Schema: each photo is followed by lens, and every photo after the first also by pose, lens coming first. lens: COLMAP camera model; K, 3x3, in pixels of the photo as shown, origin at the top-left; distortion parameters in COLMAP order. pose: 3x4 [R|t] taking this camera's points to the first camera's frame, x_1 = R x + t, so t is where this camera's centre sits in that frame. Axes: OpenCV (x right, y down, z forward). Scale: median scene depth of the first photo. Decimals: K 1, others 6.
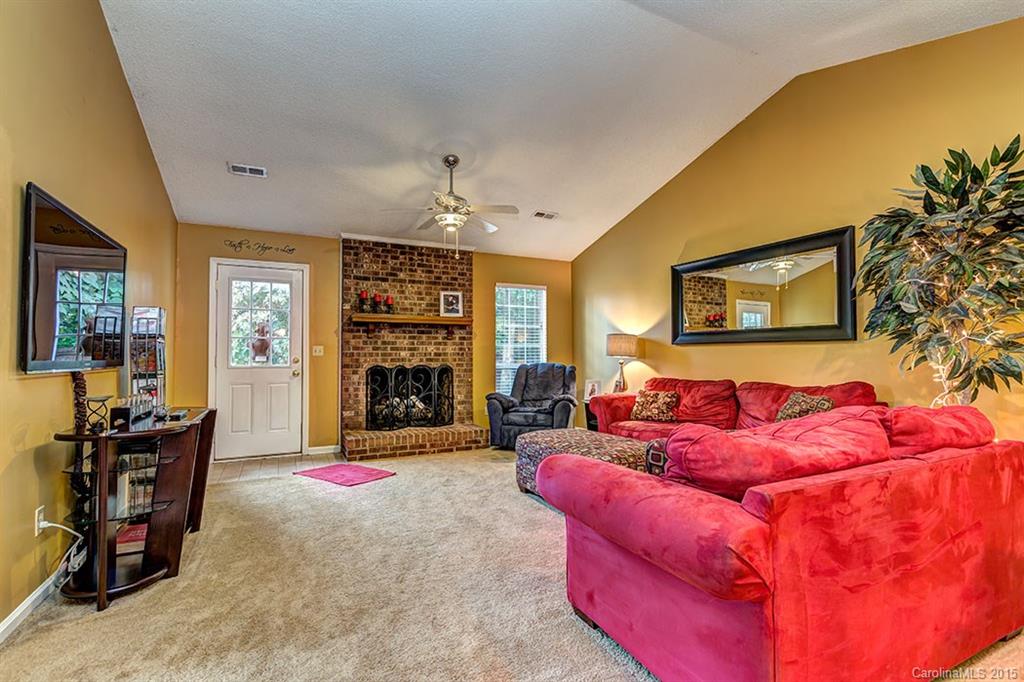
lens RADIAL K [[468.9, 0, 501.9], [0, 468.9, 345.2], [0, 0, 1]] dist [0.002403, -0.000508]
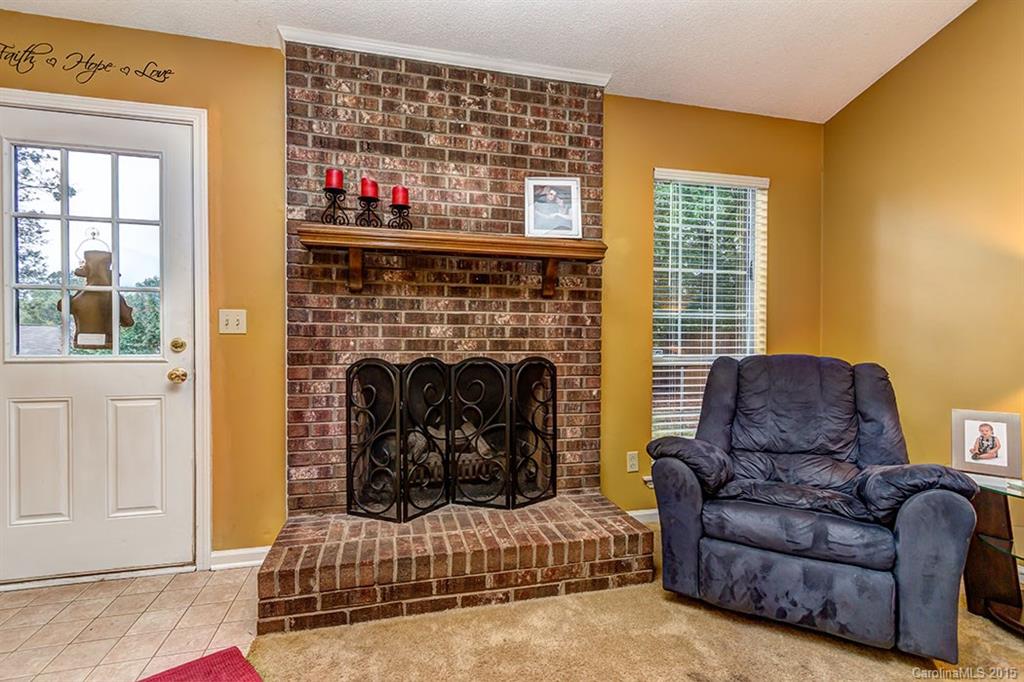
lens RADIAL K [[468.9, 0, 502.3], [0, 468.9, 344.3], [0, 0, 1]] dist [0.002403, -0.000508]
pose [[0.980600, 0.006907, -0.195895, -0.072070], [-0.001234, 0.999577, 0.029065, 0.018889], [0.196013, -0.028259, 0.980194, 0.605051]]
